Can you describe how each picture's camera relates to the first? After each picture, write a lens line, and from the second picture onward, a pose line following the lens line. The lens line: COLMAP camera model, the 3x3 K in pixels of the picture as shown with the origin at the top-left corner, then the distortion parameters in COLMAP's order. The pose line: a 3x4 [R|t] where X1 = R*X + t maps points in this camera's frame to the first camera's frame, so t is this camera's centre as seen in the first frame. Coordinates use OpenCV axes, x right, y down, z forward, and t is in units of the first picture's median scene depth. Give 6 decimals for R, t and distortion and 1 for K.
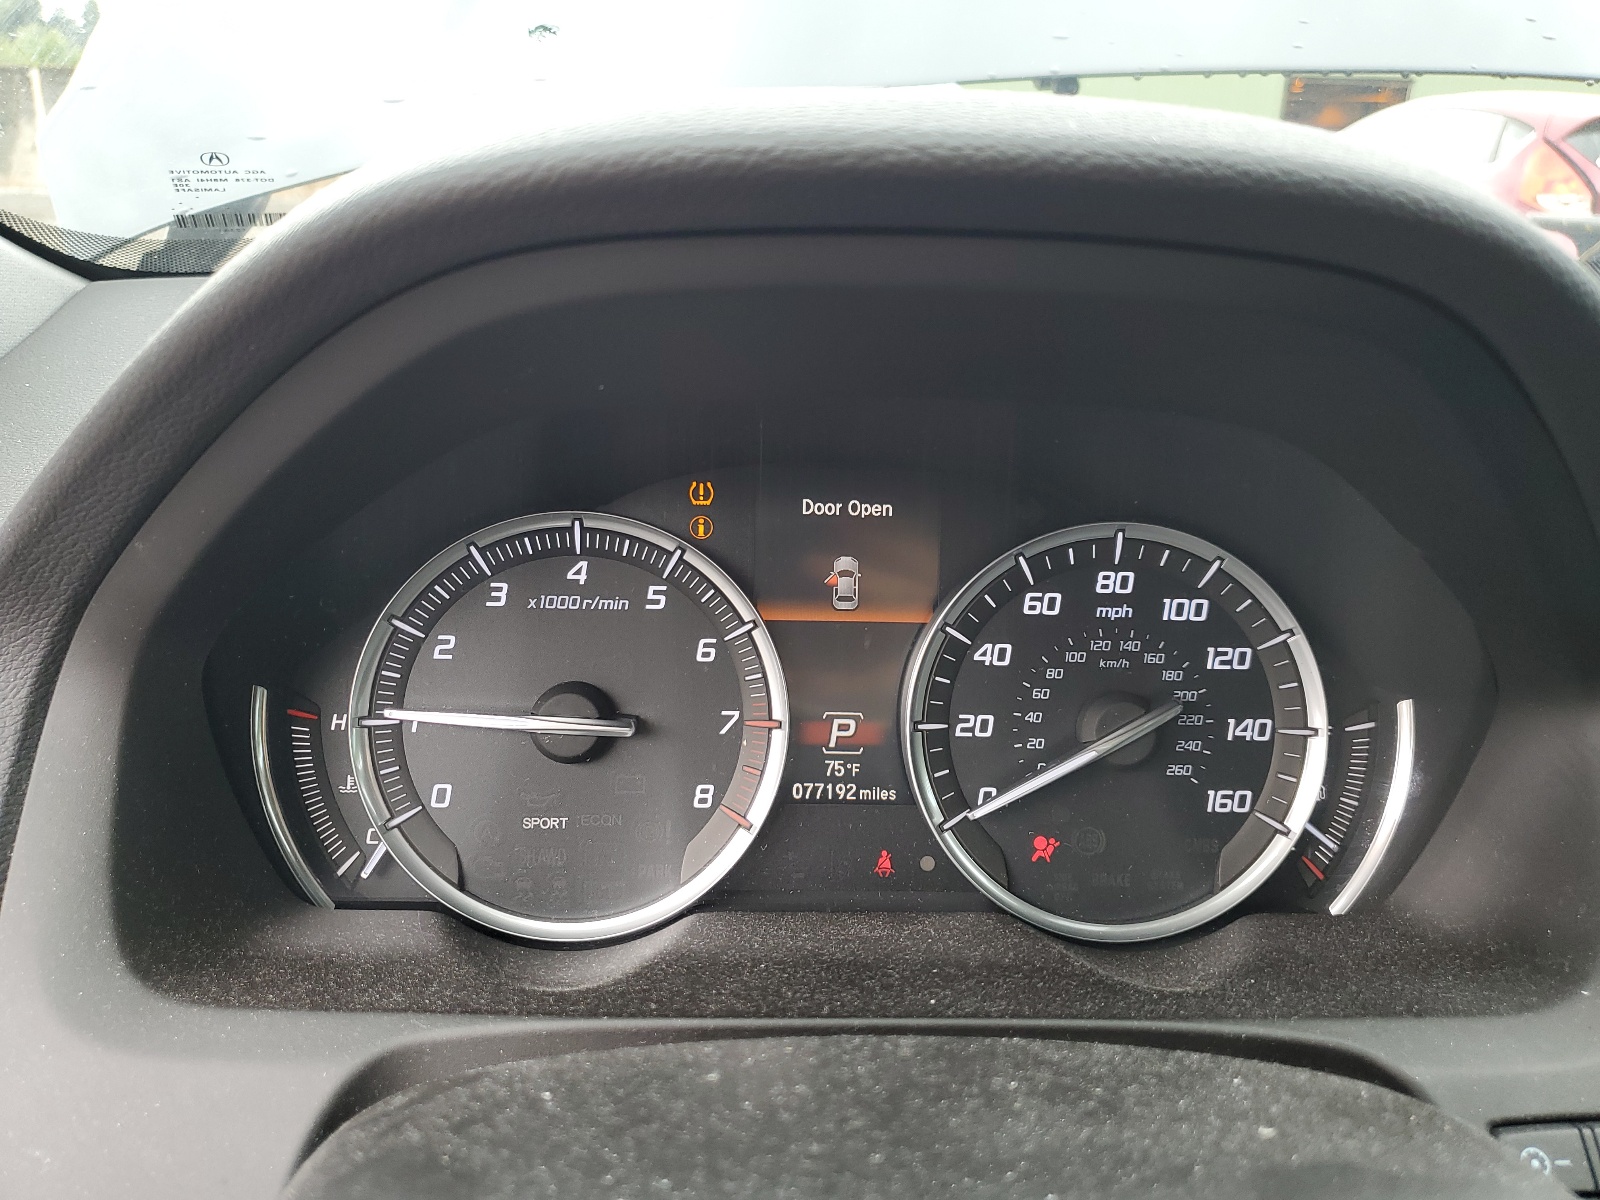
lens RADIAL K [[1224.5, 0, 796.9], [0, 1224.5, 599.3], [0, 0, 1]] dist [-0.013884, -0.002157]
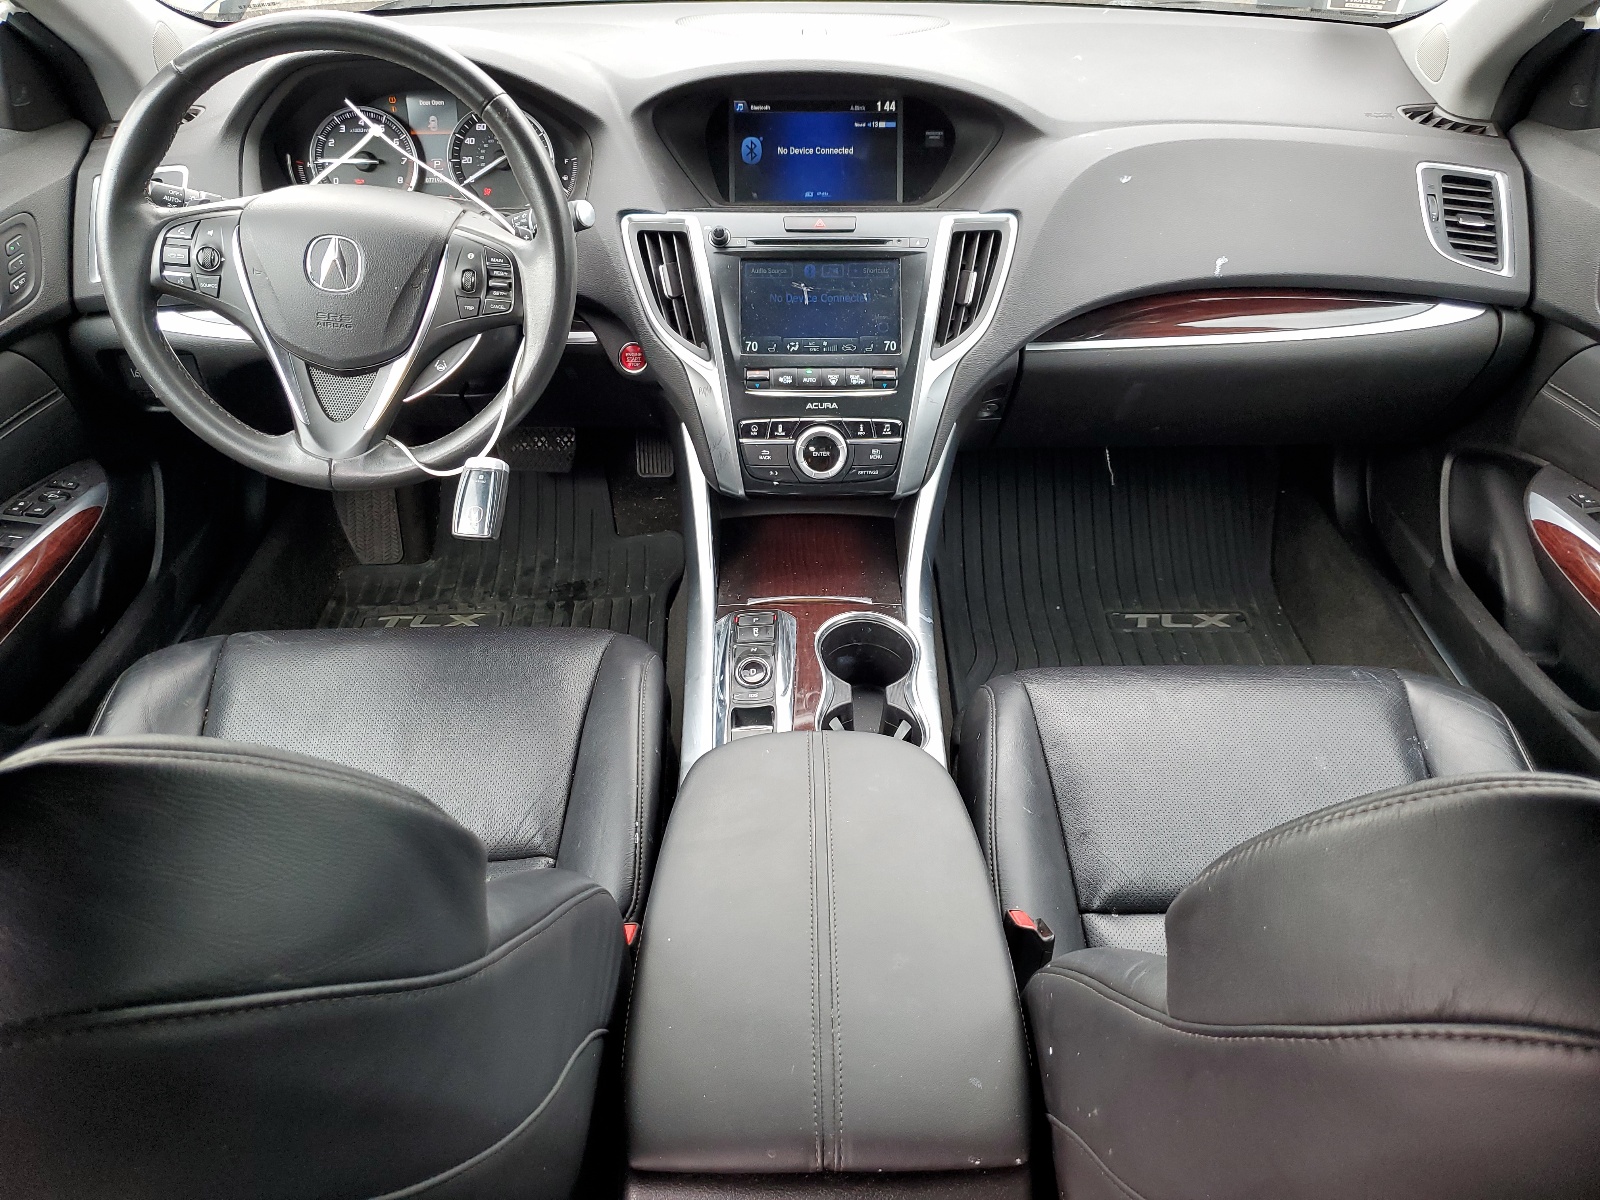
lens RADIAL K [[1224.5, 0, 803.2], [0, 1224.5, 597.1], [0, 0, 1]] dist [-0.013884, -0.002157]
pose [[0.998900, -0.012570, -0.045178, 1.407561], [0.026157, 0.948965, 0.314294, 0.233971], [0.038922, -0.315129, 0.948250, -3.178702]]
